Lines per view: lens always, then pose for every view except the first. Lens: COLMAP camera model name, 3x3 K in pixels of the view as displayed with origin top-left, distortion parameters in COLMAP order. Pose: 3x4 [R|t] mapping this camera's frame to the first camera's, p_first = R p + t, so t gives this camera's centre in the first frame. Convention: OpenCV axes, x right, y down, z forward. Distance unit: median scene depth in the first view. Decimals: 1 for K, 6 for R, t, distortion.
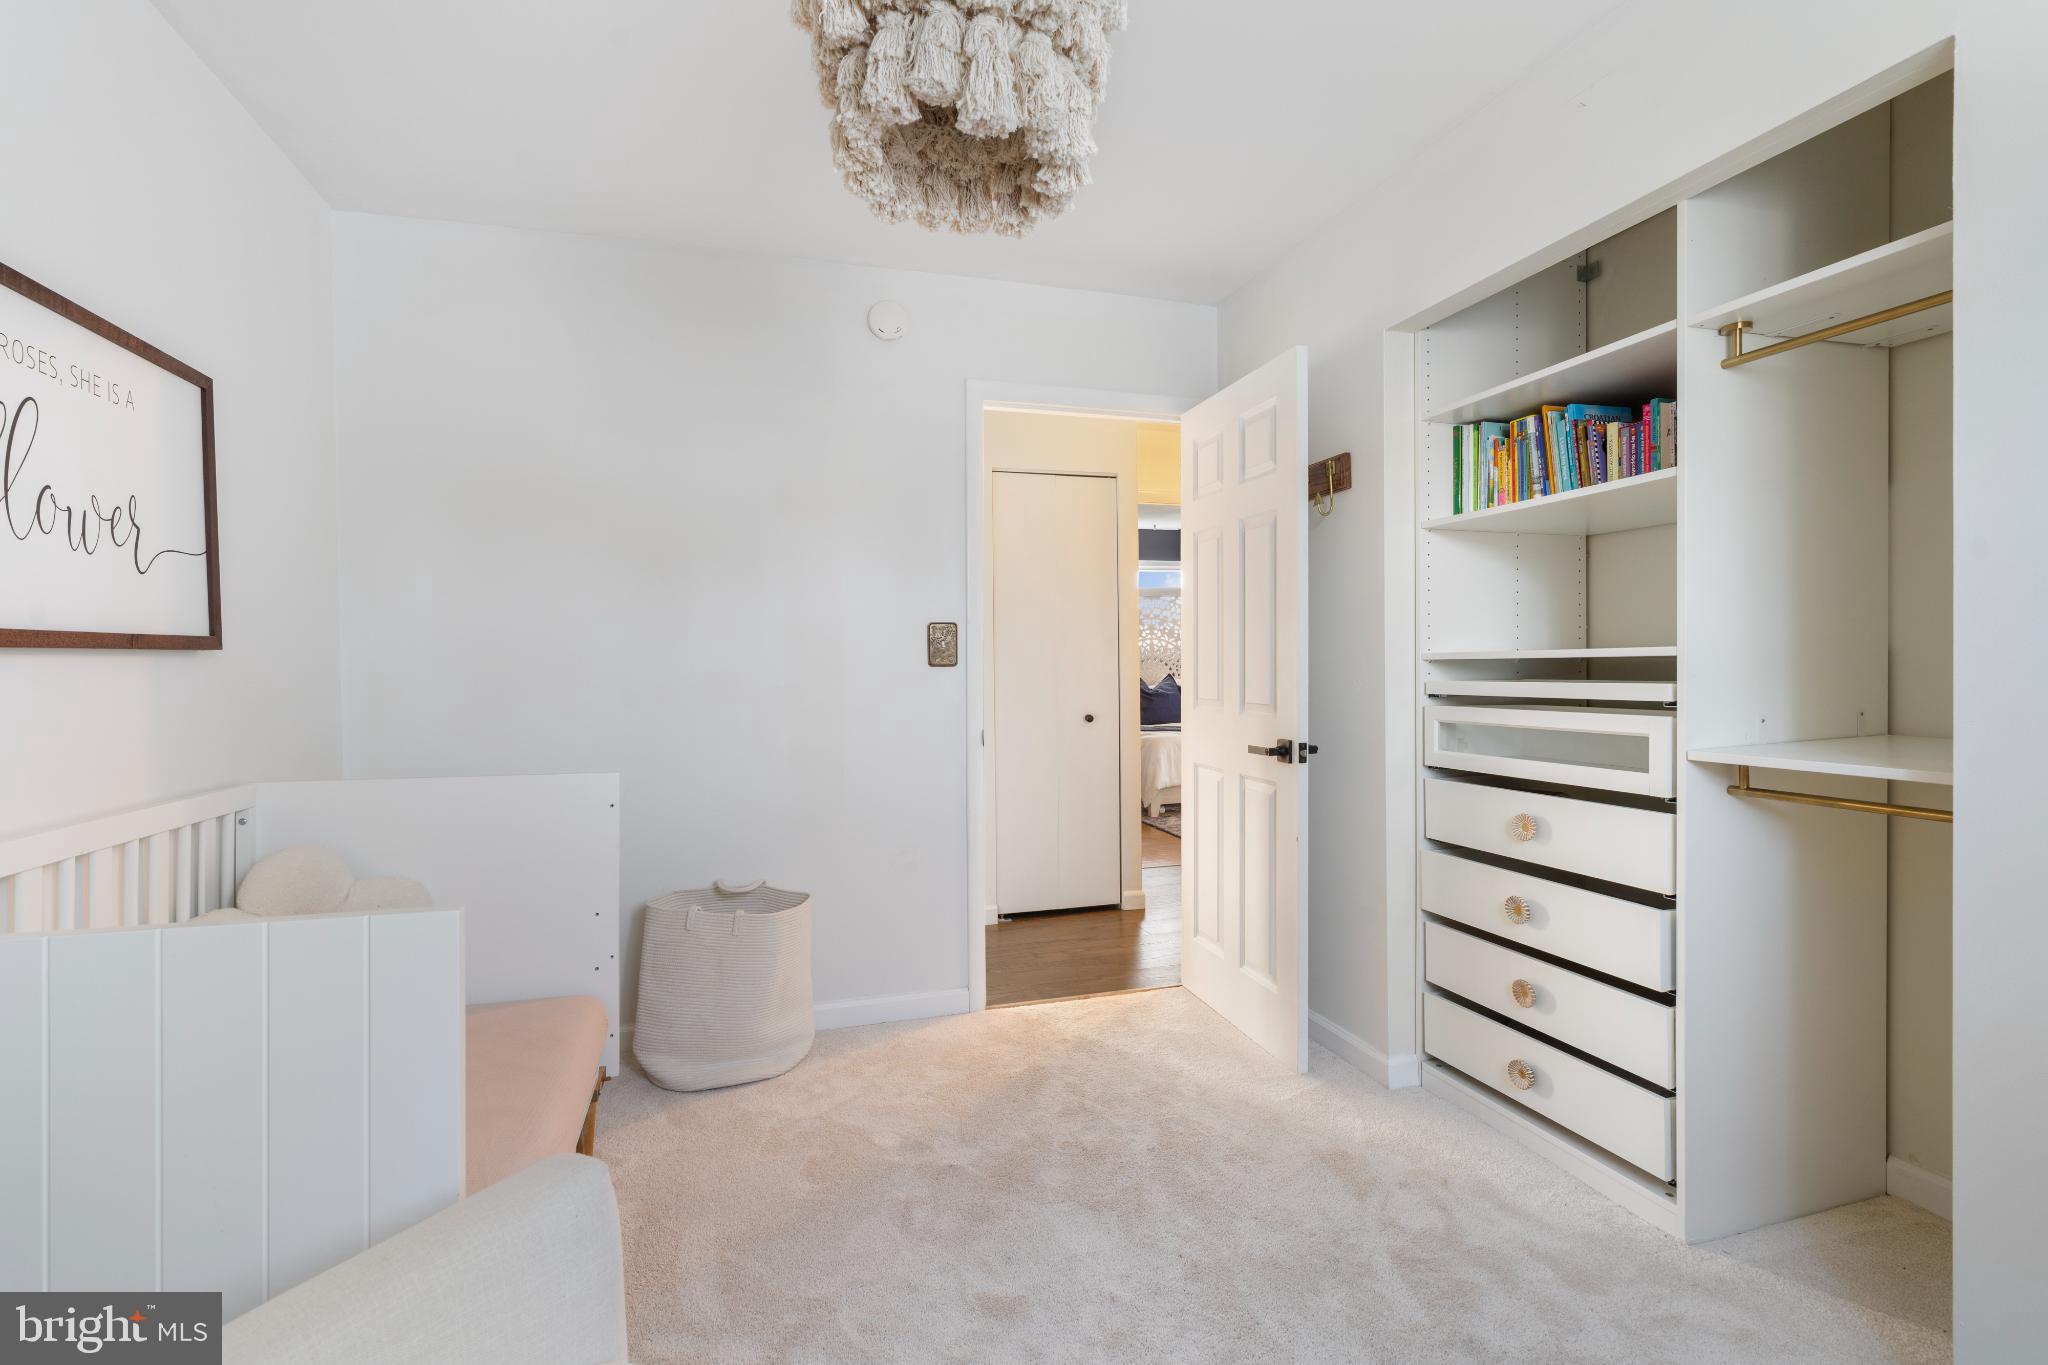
lens RADIAL K [[929.4, 0, 1025.3], [0, 929.4, 672.2], [0, 0, 1]] dist [-0.000034, 0.000000]
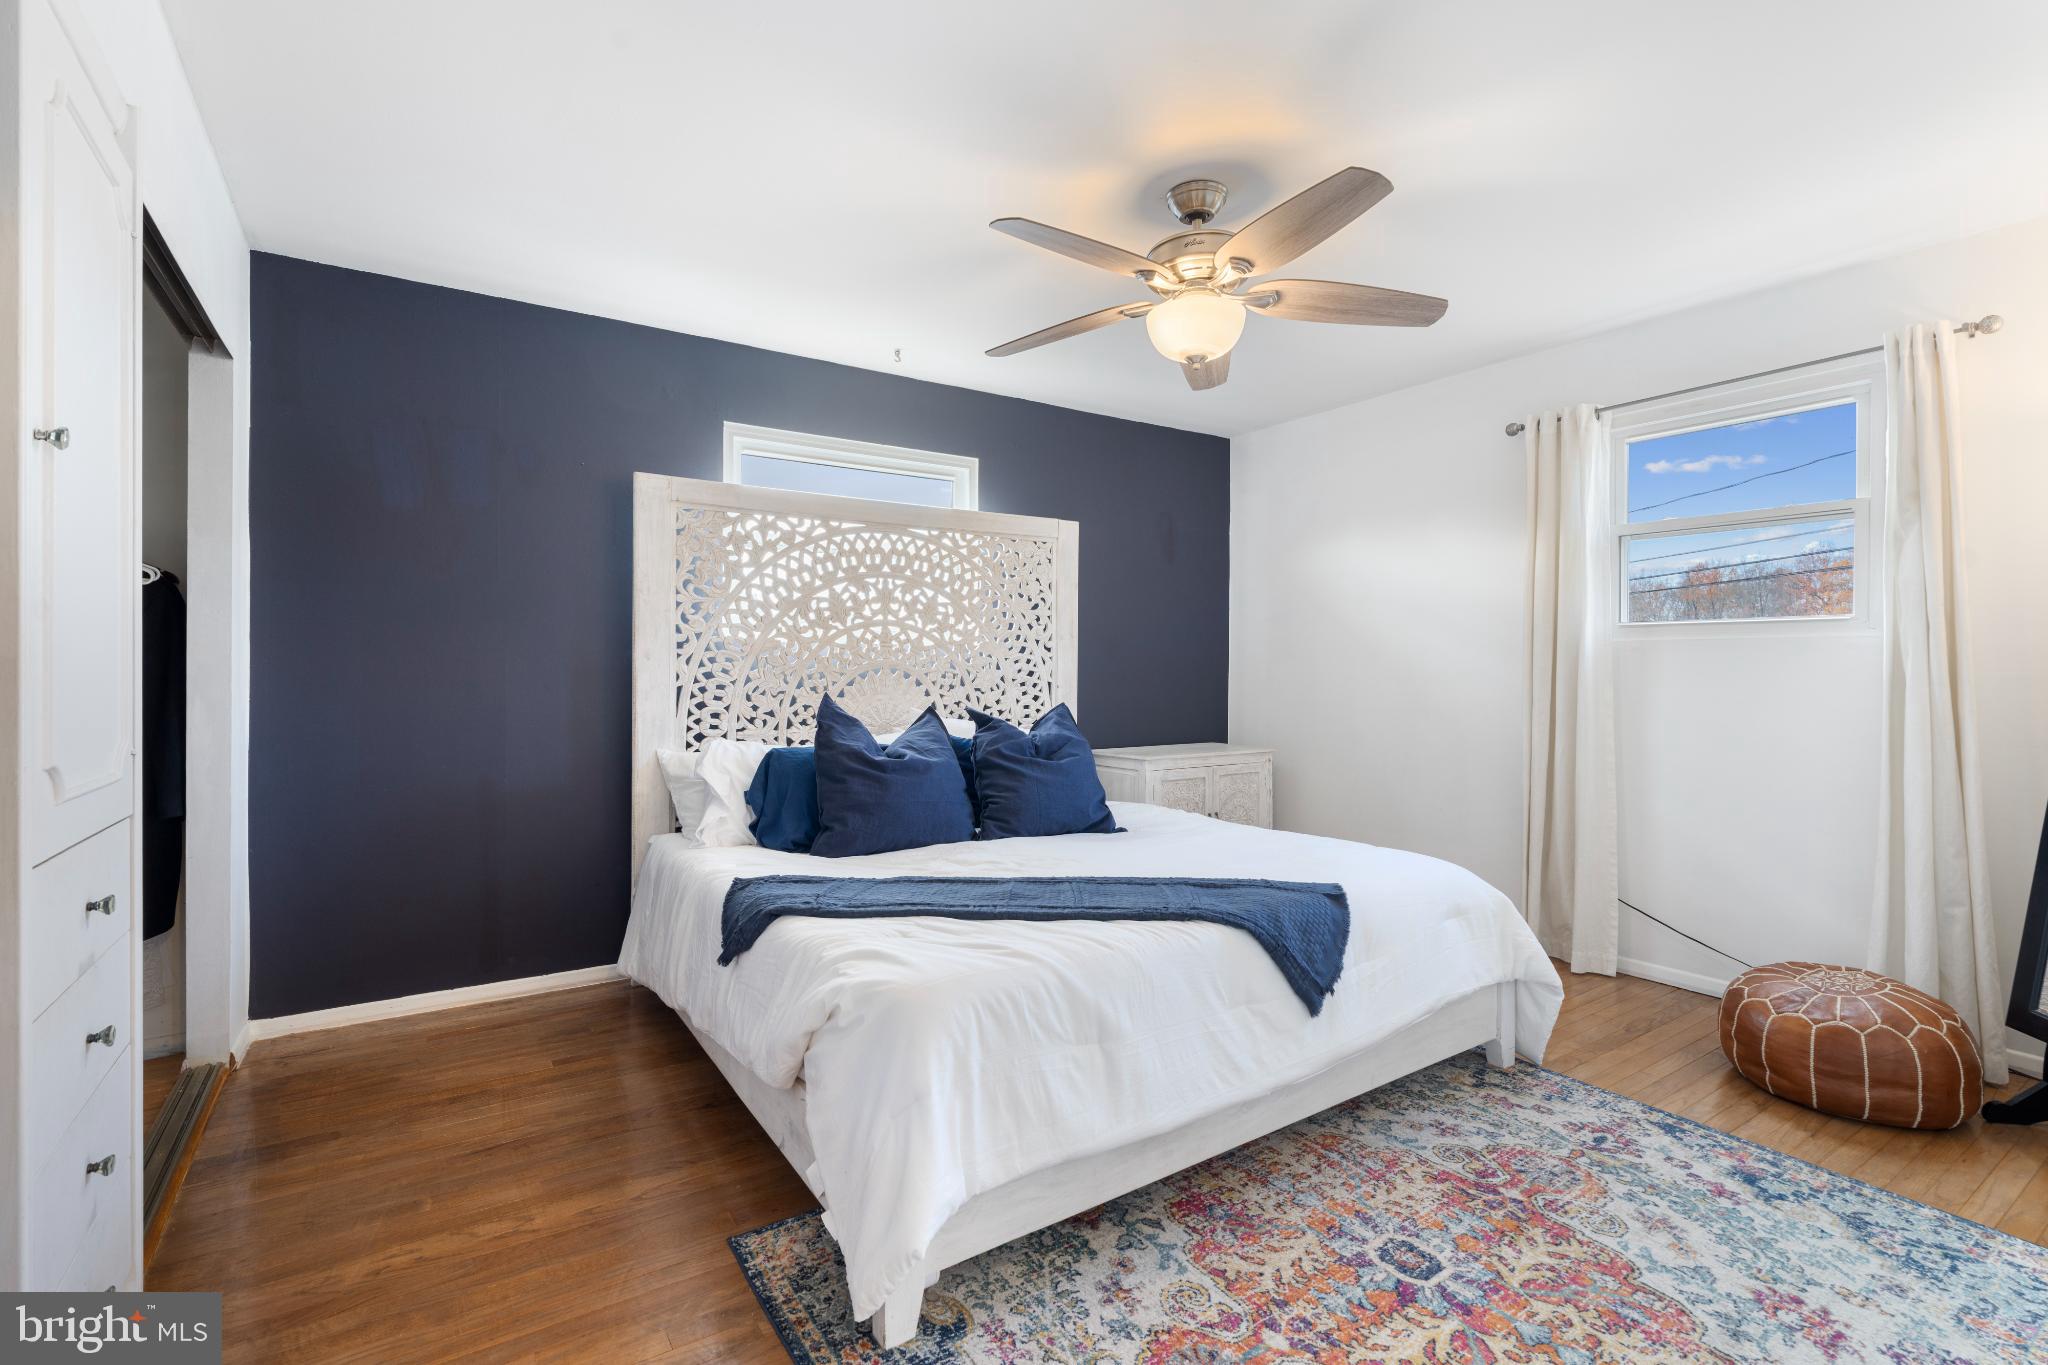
lens RADIAL K [[929.4, 0, 1023.3], [0, 929.4, 677.6], [0, 0, 1]] dist [-0.000034, 0.000000]
pose [[0.958131, 0.003610, 0.286306, 0.074457], [-0.002877, 0.999991, -0.002980, -0.009913], [-0.286315, 0.002032, 0.958133, 0.572568]]
